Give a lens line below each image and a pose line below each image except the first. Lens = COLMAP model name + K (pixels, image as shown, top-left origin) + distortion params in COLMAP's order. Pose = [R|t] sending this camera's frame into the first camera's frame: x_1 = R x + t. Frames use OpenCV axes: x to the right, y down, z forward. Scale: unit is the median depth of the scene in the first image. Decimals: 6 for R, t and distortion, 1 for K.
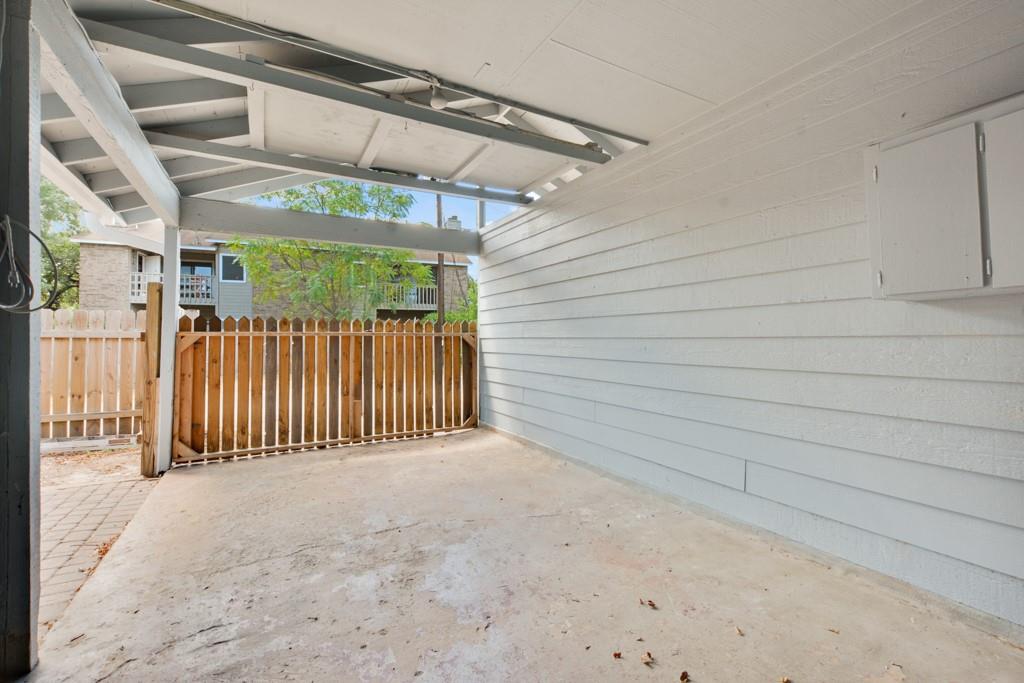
lens RADIAL K [[449.7, 0, 510.1], [0, 449.7, 343.6], [0, 0, 1]] dist [0.002044, -0.001074]
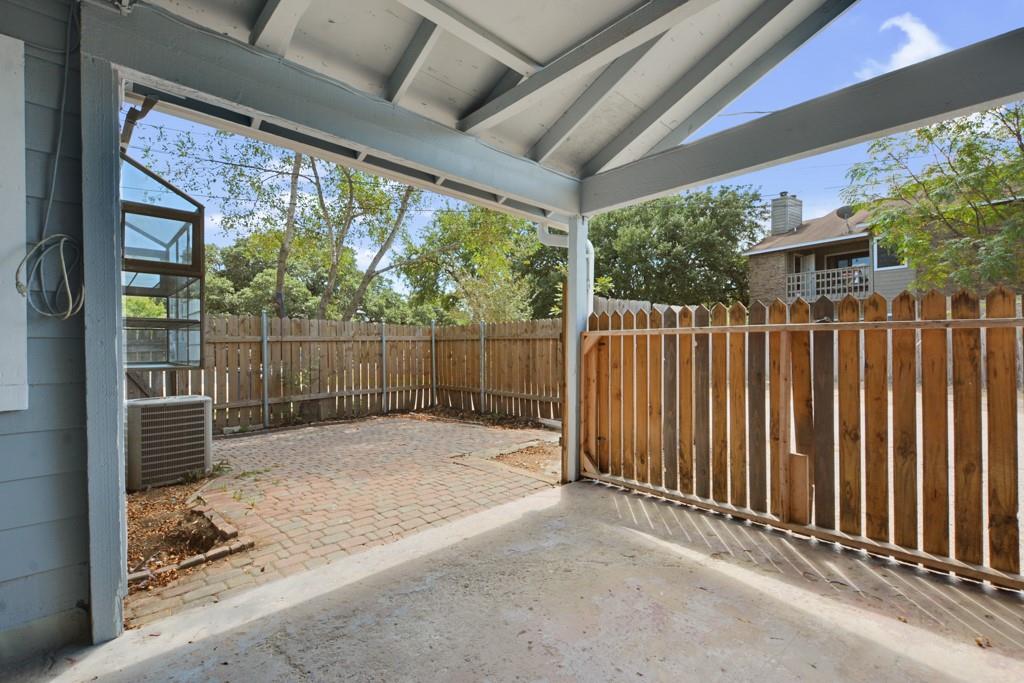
lens RADIAL K [[449.7, 0, 510.1], [0, 449.7, 343.6], [0, 0, 1]] dist [0.002044, -0.001074]
pose [[0.244458, 0.003466, -0.969654, 0.088435], [-0.000504, 0.999994, 0.003447, -0.004284], [0.969660, -0.000354, 0.244458, 0.562926]]
